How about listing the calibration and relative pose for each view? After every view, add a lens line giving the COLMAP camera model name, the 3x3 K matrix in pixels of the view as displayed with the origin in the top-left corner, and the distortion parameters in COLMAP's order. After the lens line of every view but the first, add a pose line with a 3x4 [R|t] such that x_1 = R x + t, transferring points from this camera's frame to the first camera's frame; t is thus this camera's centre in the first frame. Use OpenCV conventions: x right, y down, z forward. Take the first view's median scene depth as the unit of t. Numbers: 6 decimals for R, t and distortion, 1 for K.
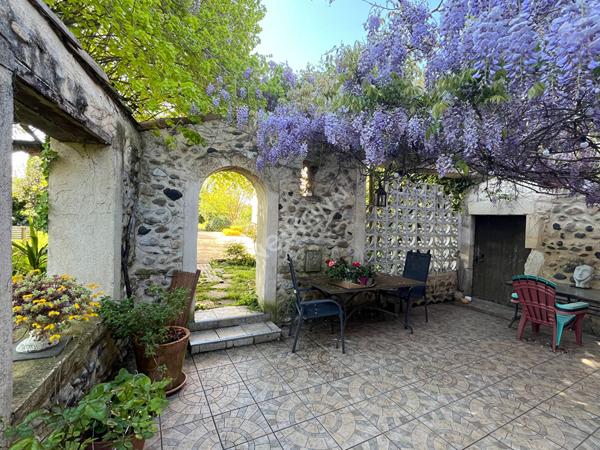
lens RADIAL K [[301.8, 0, 300.0], [0, 301.8, 225.0], [0, 0, 1]] dist [-0.002264, -0.000533]
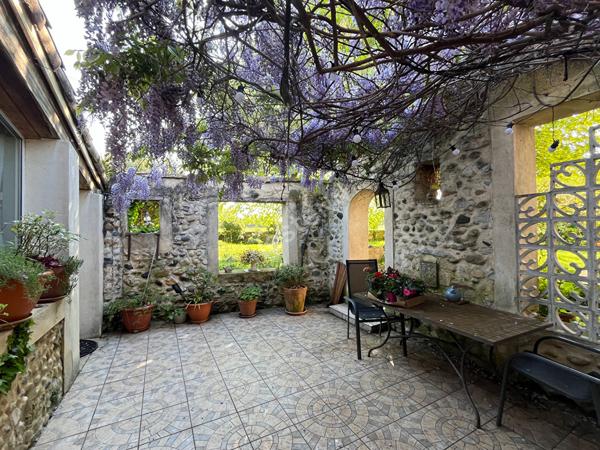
lens RADIAL K [[301.8, 0, 300.0], [0, 301.8, 225.0], [0, 0, 1]] dist [-0.002264, -0.000533]
pose [[-0.100871, -0.049235, -0.993681, 0.972361], [-0.007694, 0.998784, -0.048706, 0.024522], [0.994870, 0.002733, -0.101127, 0.741929]]
